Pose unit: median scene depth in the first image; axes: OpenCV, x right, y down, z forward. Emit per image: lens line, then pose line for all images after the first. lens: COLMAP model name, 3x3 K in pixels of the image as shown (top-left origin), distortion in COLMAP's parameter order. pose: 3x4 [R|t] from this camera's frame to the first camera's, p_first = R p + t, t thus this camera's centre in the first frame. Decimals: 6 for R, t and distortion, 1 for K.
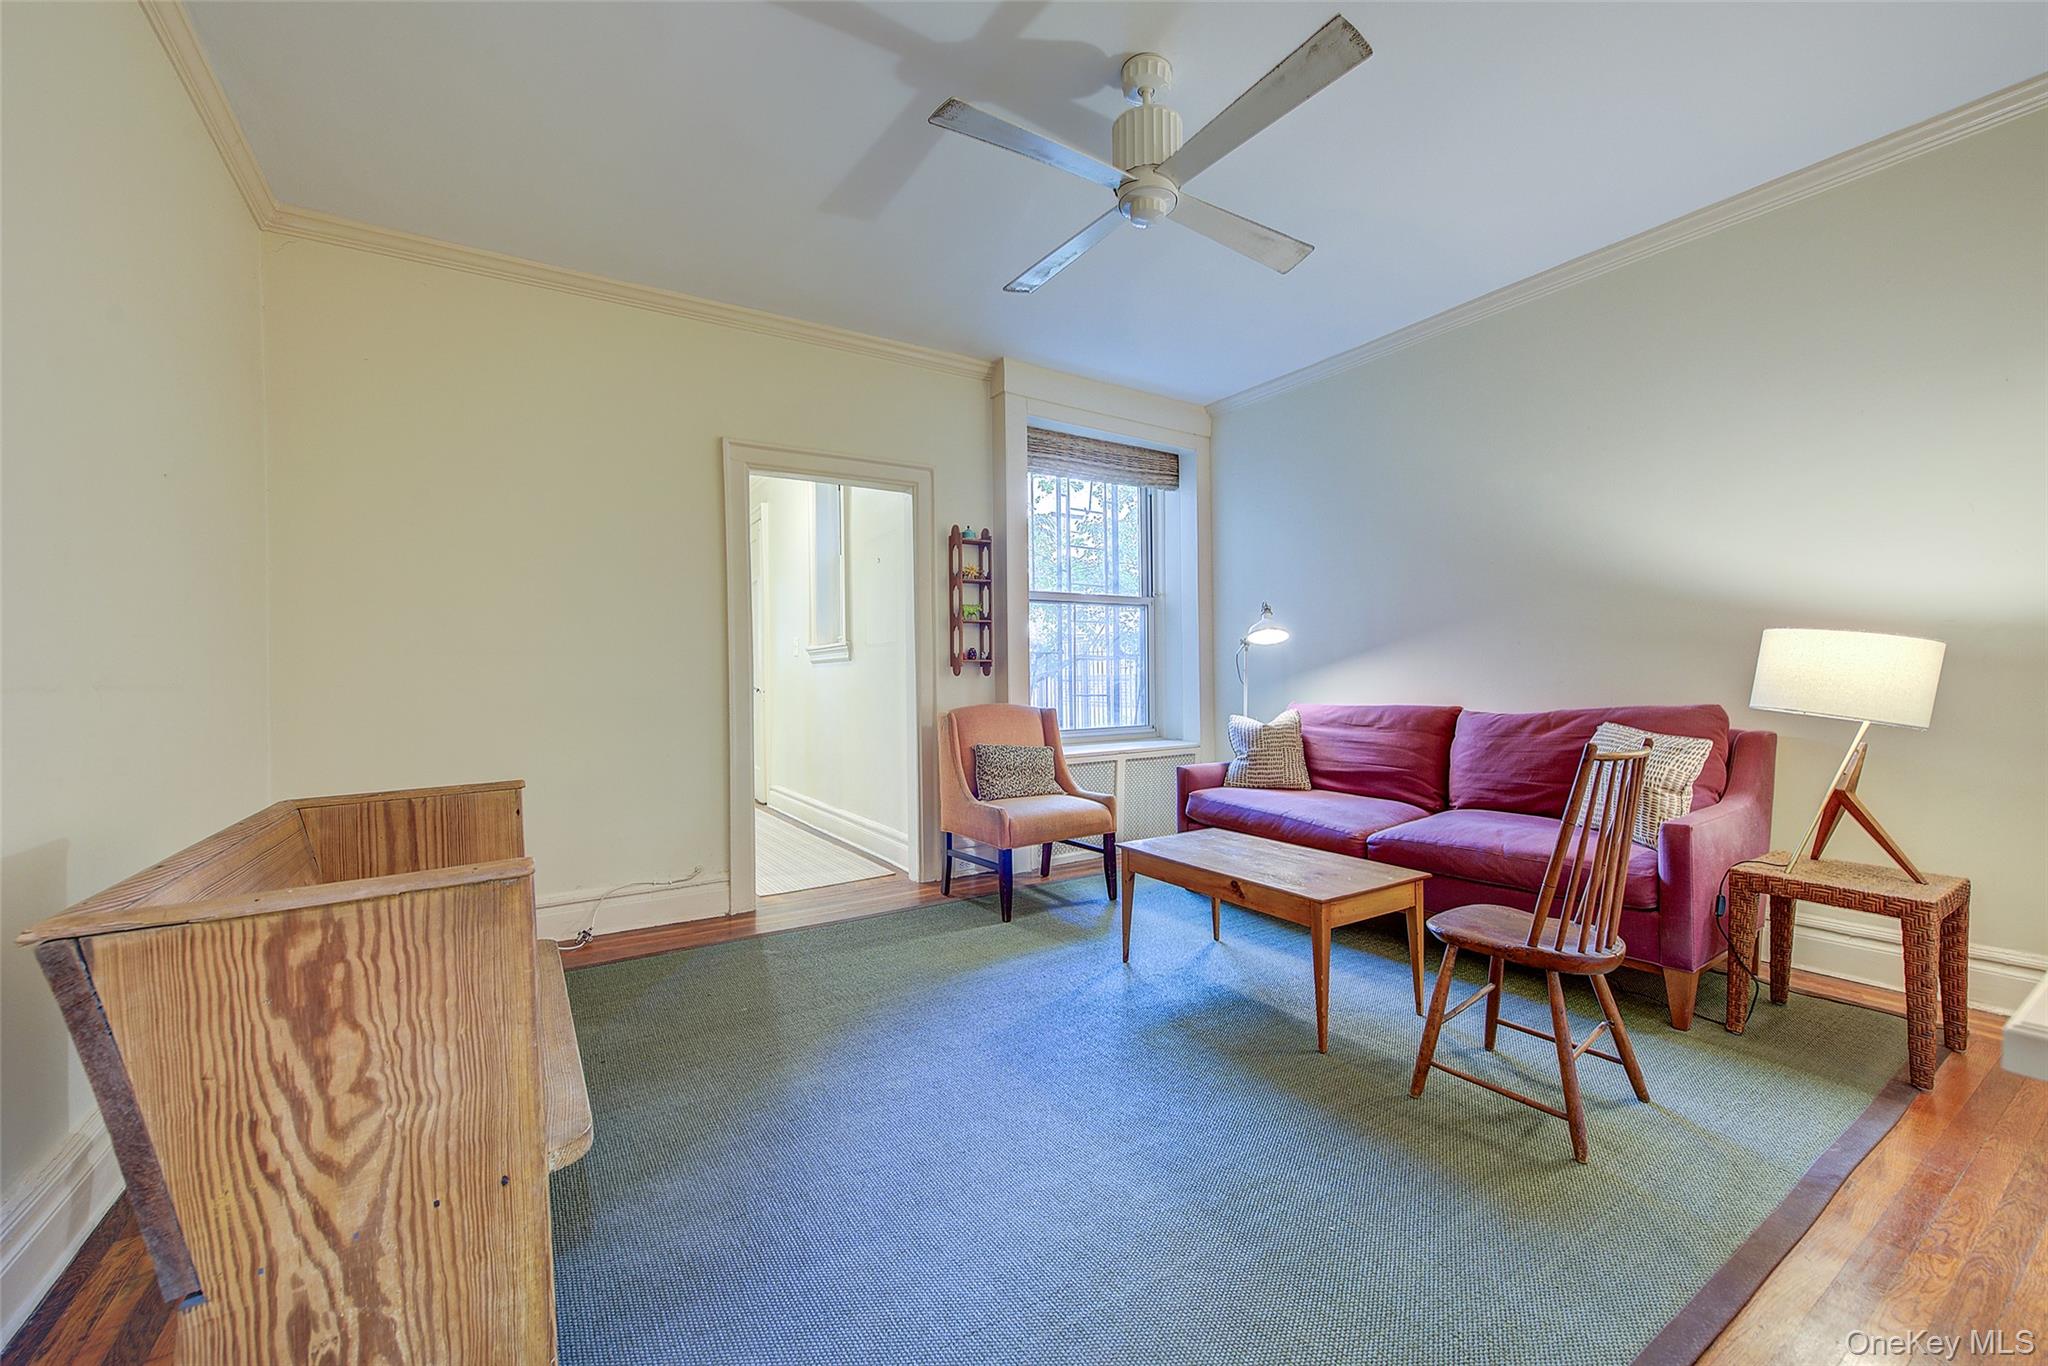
lens RADIAL K [[807.7, 0, 1026.6], [0, 807.7, 680.5], [0, 0, 1]] dist [-0.002014, 0.000185]
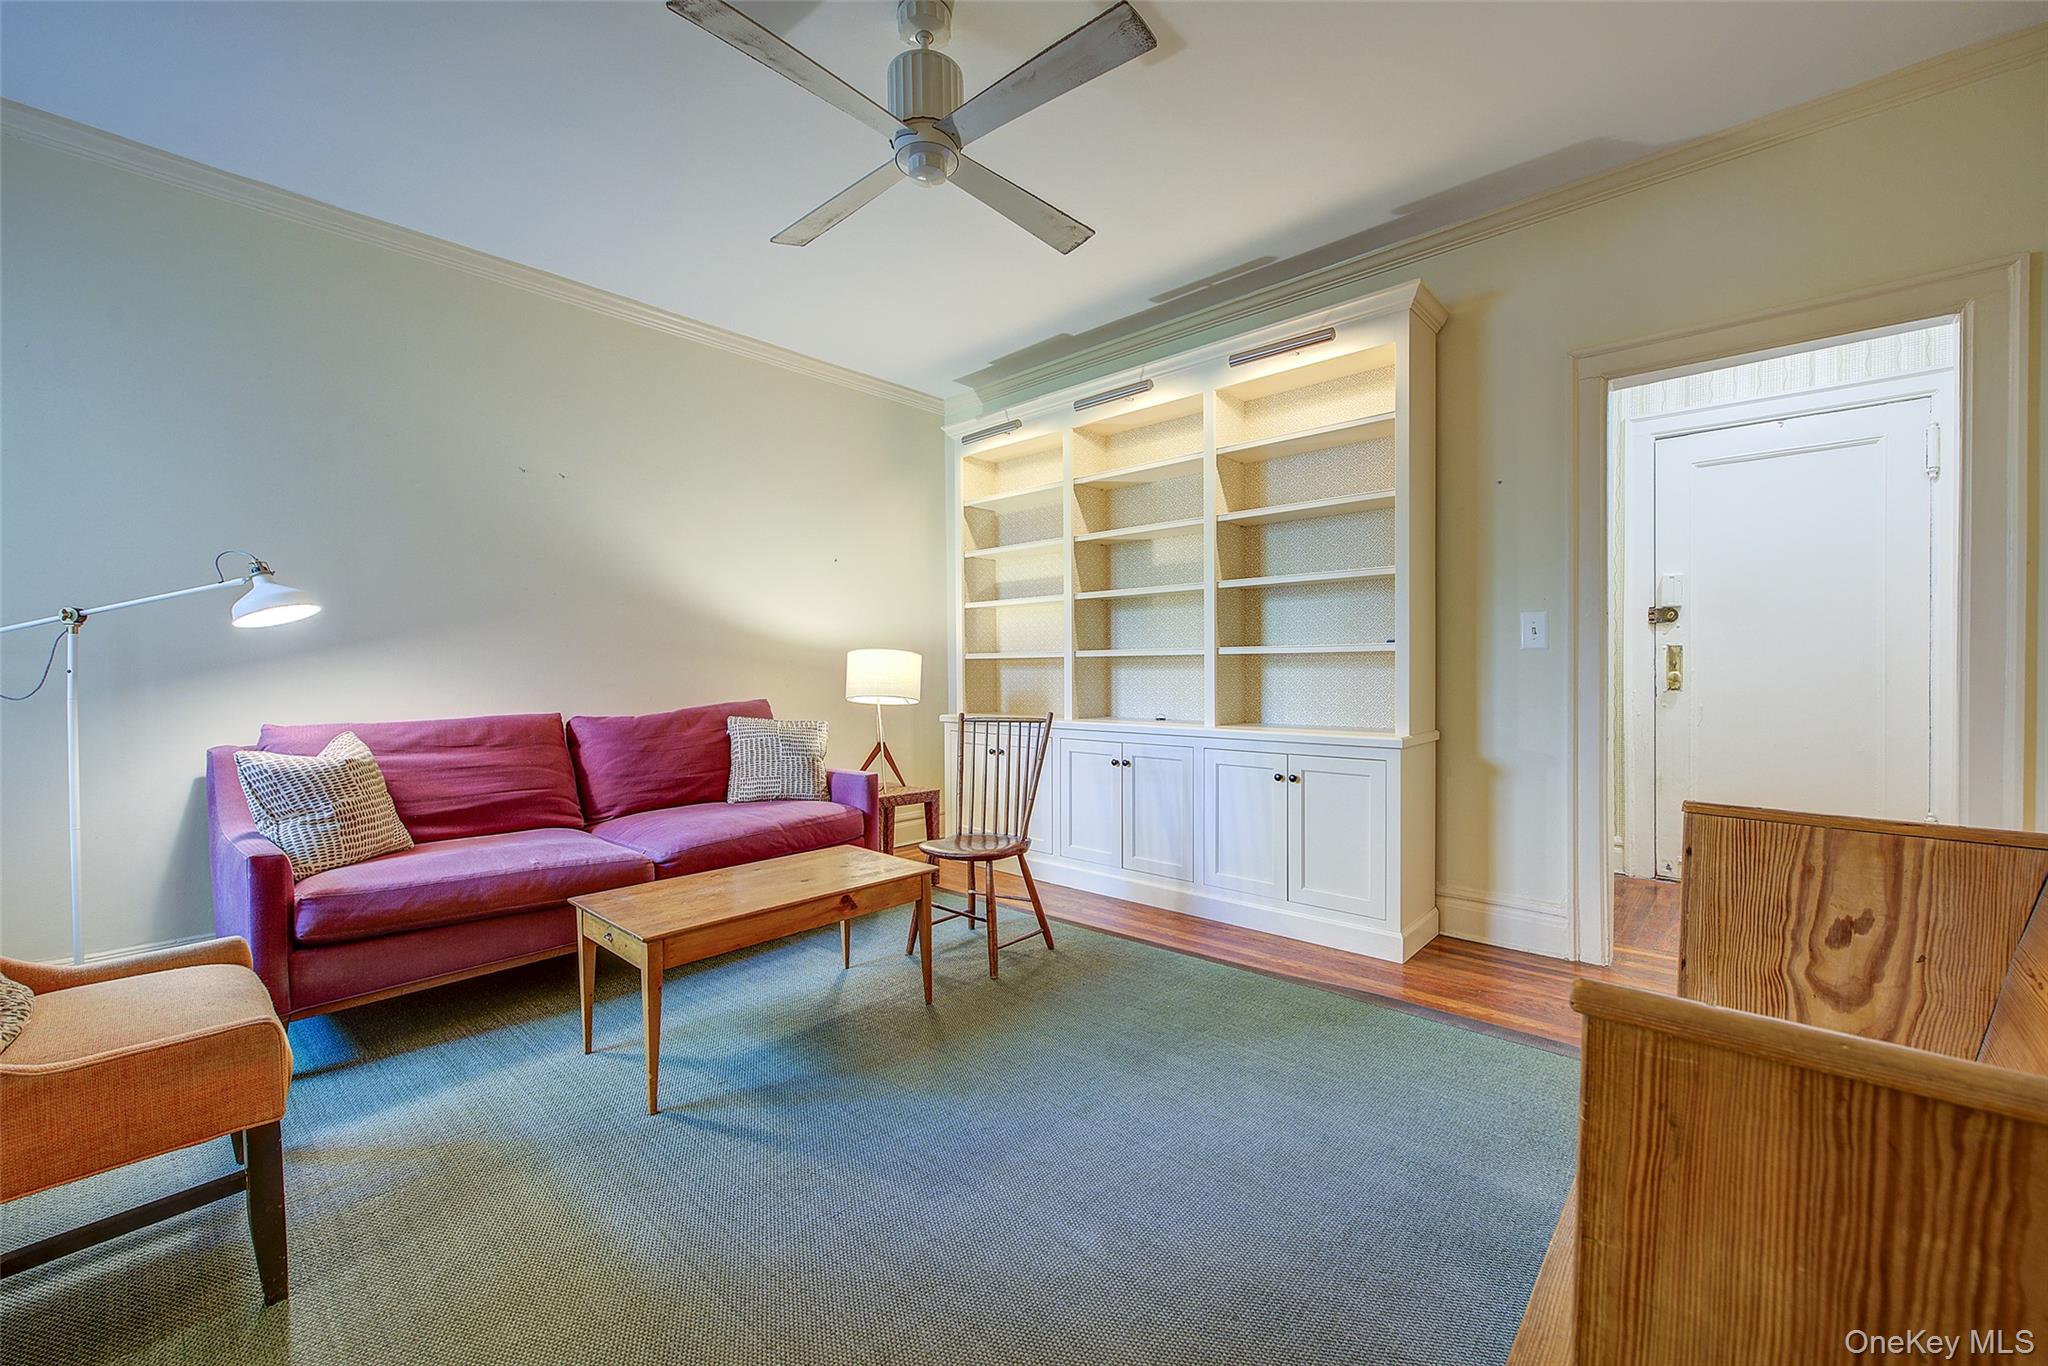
lens RADIAL K [[807.7, 0, 1031.4], [0, 807.7, 679.1], [0, 0, 1]] dist [-0.002014, 0.000185]
pose [[-0.274653, 0.004323, 0.961534, -0.513860], [0.016074, 0.999871, 0.000096, 0.000989], [-0.961409, 0.015482, -0.274687, 0.765545]]
